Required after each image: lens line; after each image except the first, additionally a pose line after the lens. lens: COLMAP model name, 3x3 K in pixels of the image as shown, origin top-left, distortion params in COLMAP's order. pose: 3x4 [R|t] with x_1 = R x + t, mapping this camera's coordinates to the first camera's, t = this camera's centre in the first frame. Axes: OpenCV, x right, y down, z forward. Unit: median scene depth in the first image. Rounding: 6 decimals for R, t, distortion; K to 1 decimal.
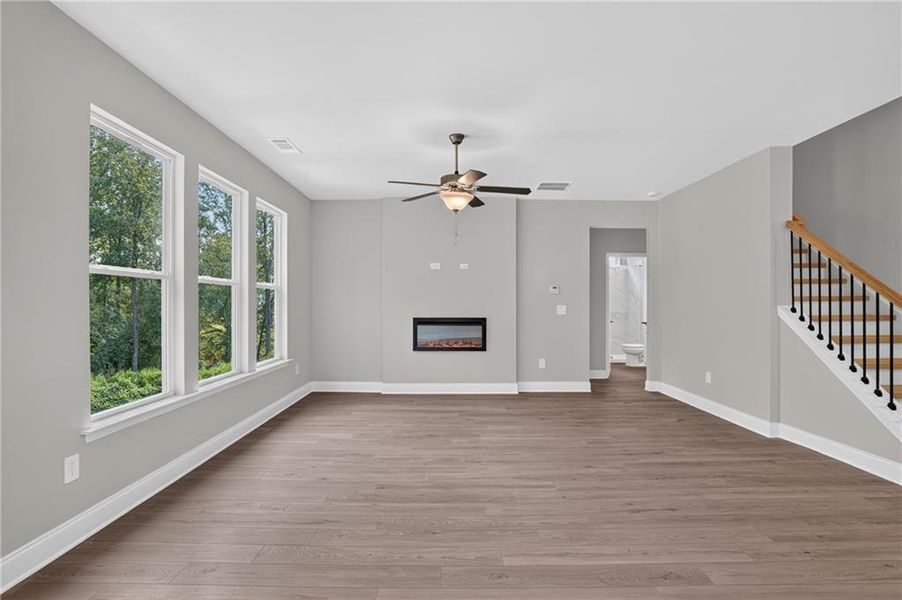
lens RADIAL K [[443.3, 0, 447.0], [0, 443.3, 300.8], [0, 0, 1]] dist [-0.076667, 0.032367]
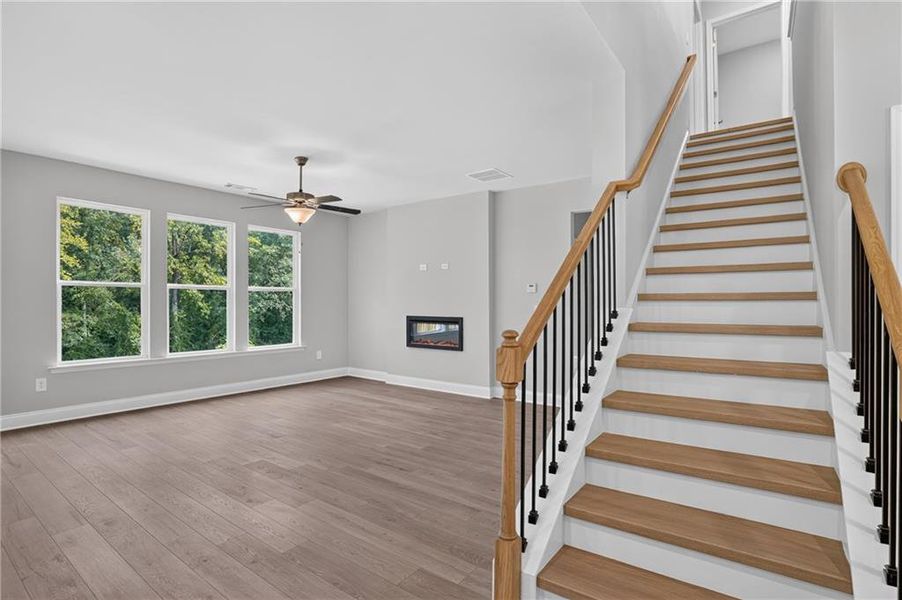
lens RADIAL K [[443.3, 0, 447.0], [0, 443.3, 300.8], [0, 0, 1]] dist [-0.076667, 0.032367]
pose [[0.809297, 0.003437, -0.587389, 0.951292], [-0.001988, 0.999993, 0.003112, -0.002909], [0.587396, -0.001351, 0.809299, 0.270907]]
